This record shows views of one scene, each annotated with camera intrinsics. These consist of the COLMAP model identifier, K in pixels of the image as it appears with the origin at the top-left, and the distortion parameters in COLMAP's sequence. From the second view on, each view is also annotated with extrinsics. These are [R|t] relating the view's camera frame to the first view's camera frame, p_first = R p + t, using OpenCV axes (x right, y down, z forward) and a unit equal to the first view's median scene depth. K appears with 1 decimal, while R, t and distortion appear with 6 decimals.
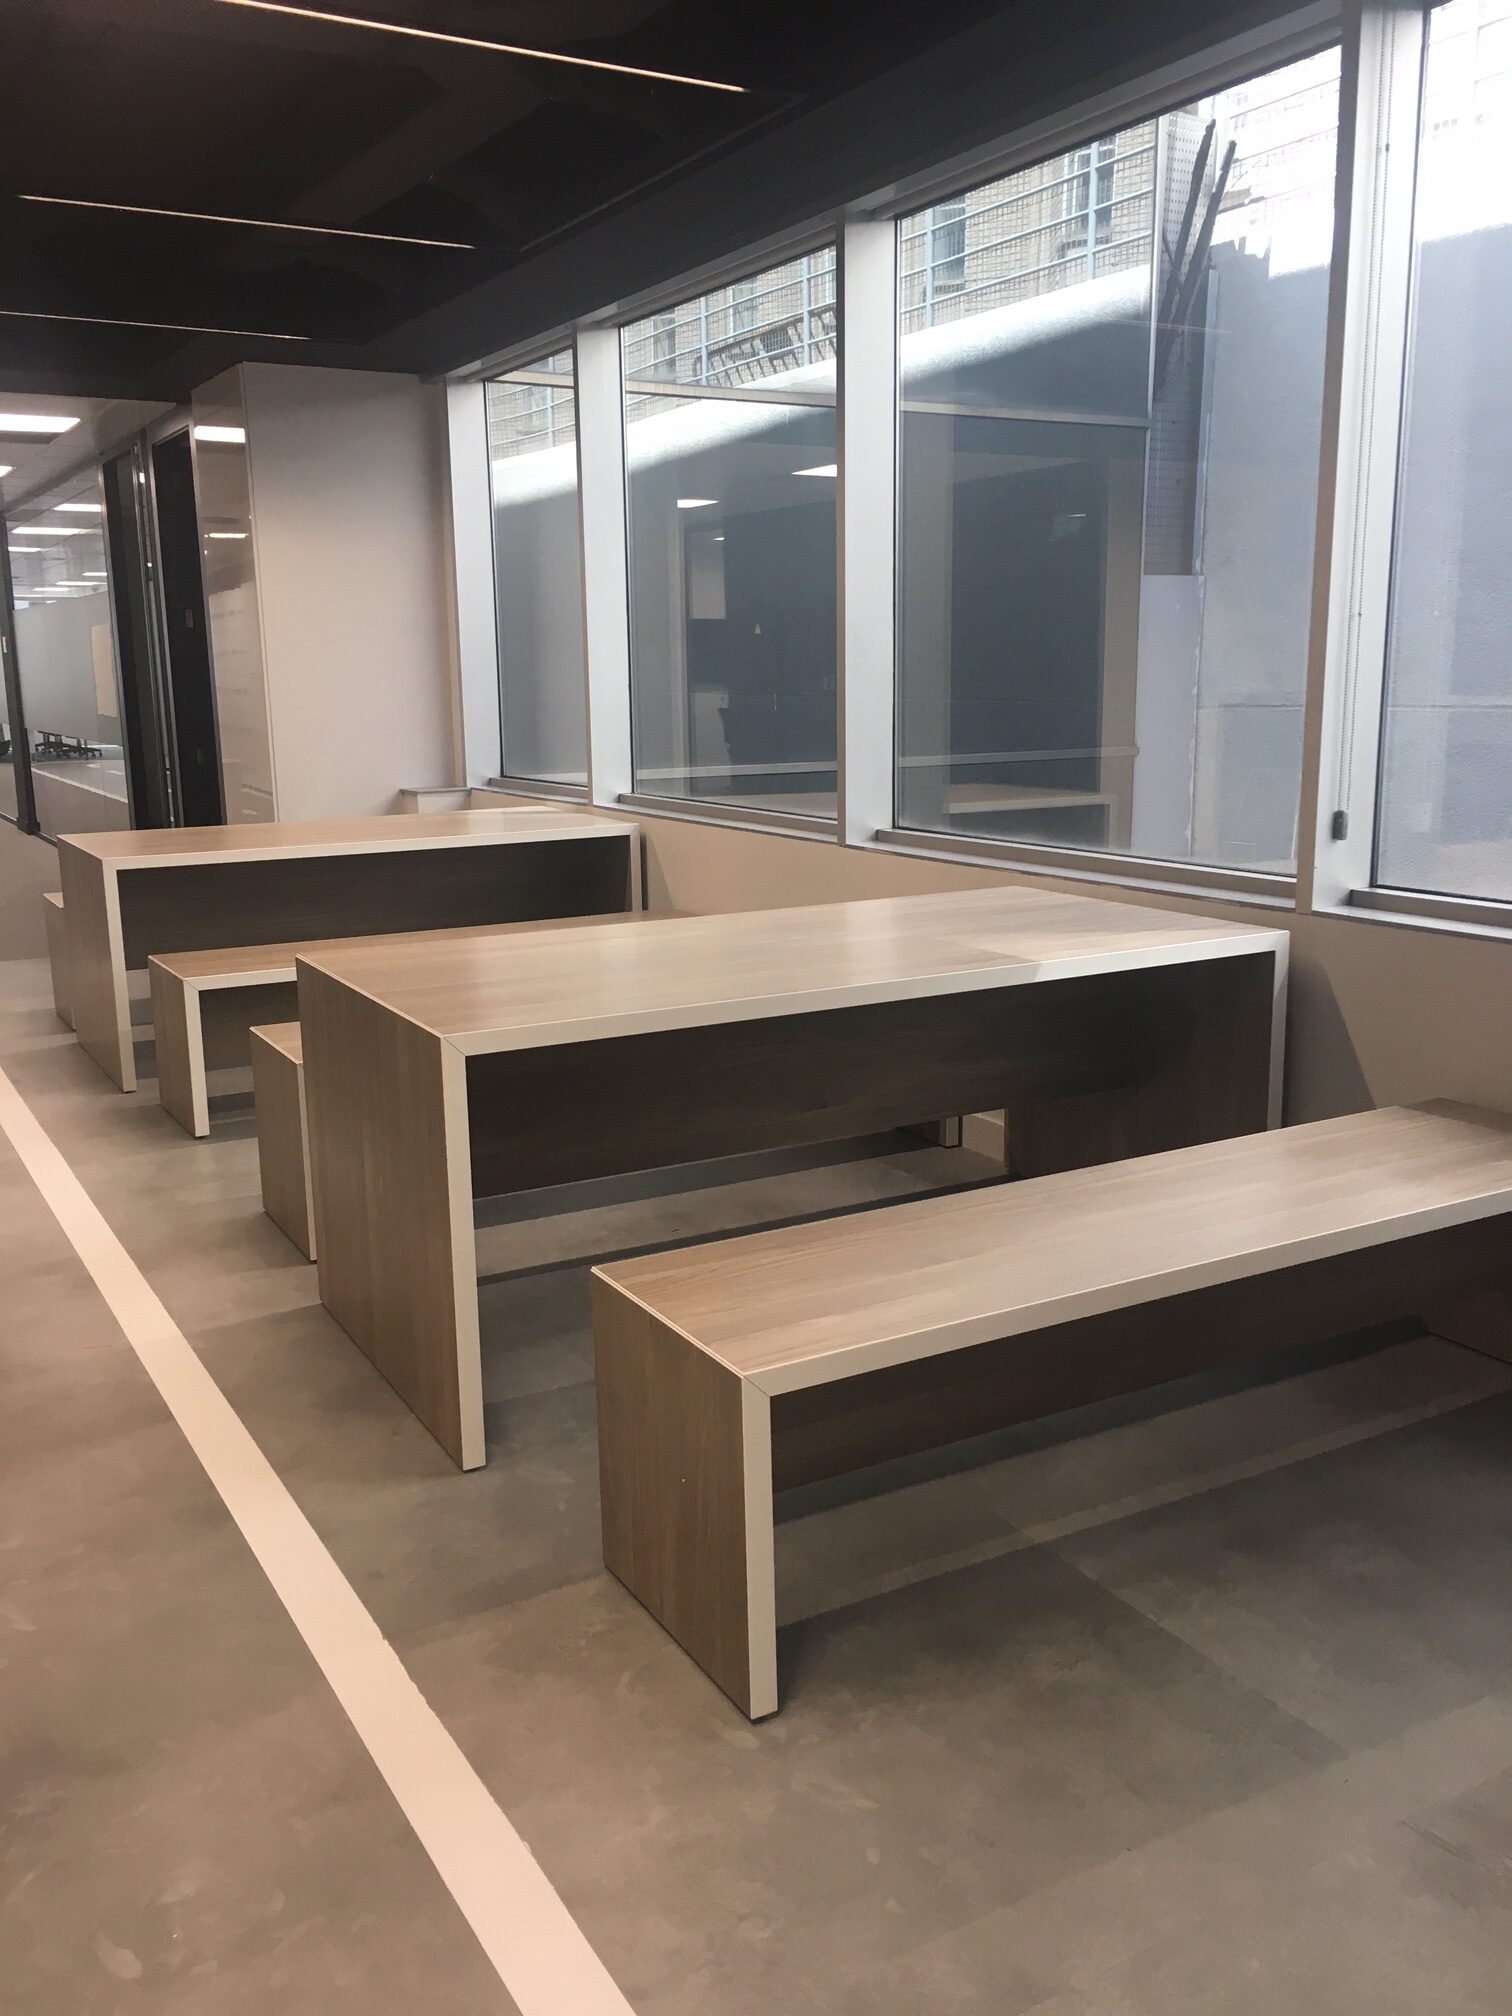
lens RADIAL K [[1721.9, 0, 757.1], [0, 1721.9, 1023.9], [0, 0, 1]] dist [0.088721, -0.121860]
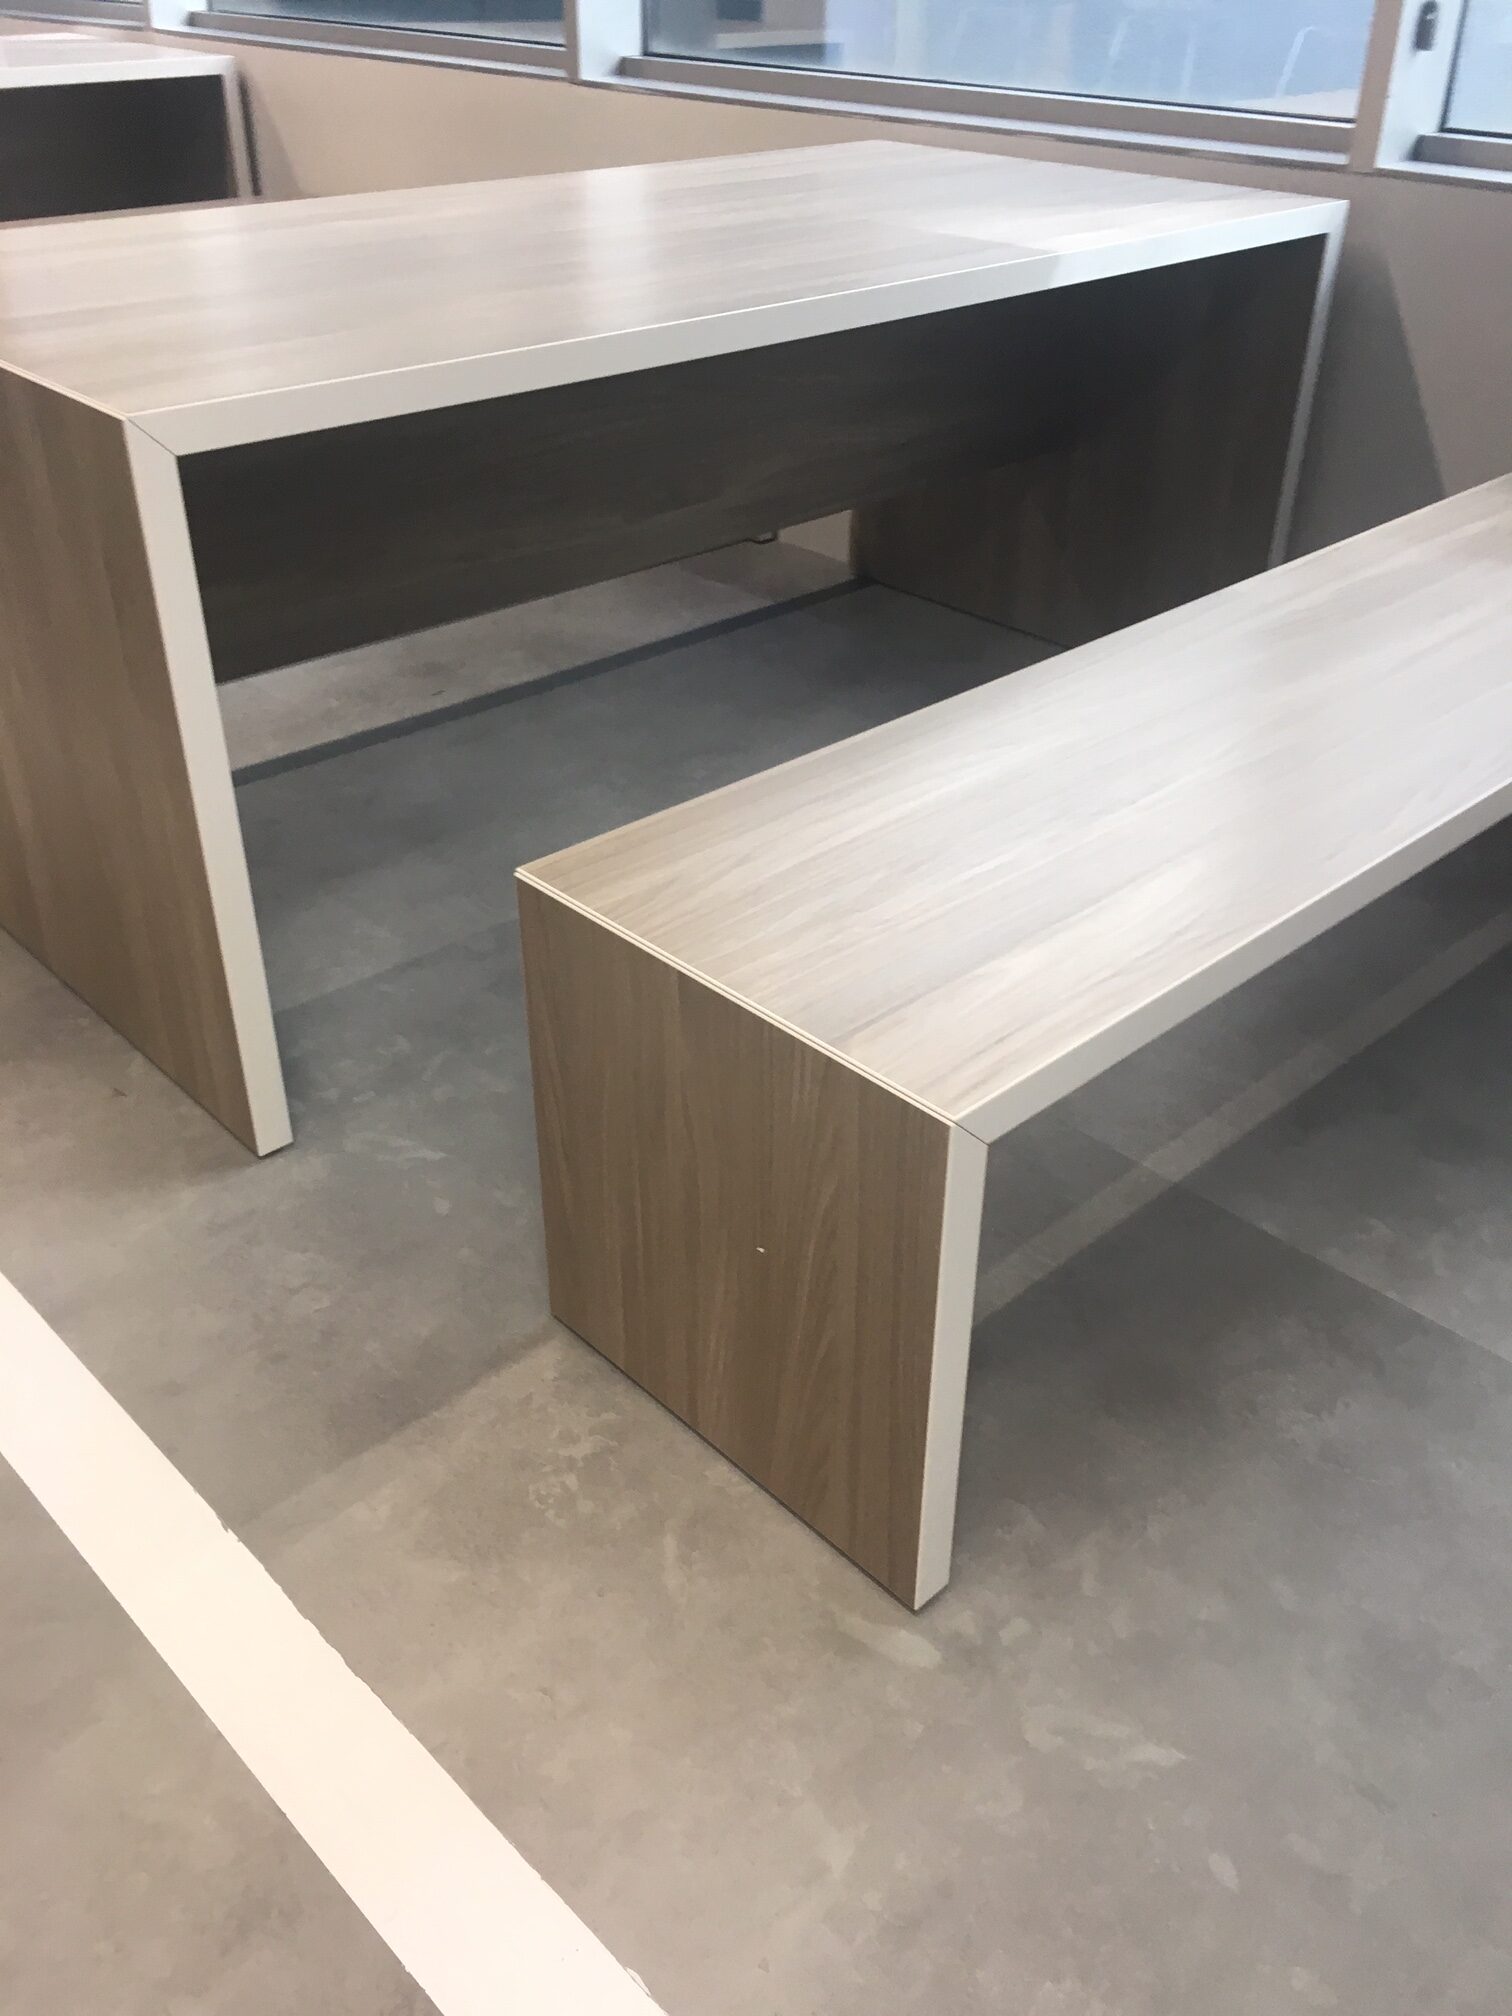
lens RADIAL K [[1721.9, 0, 757.1], [0, 1721.9, 1023.9], [0, 0, 1]] dist [0.088721, -0.121860]
pose [[0.970272, -0.108017, 0.216574, -0.127146], [0.023641, 0.932895, 0.359372, -0.006116], [-0.240859, -0.343569, 0.907716, 0.413860]]
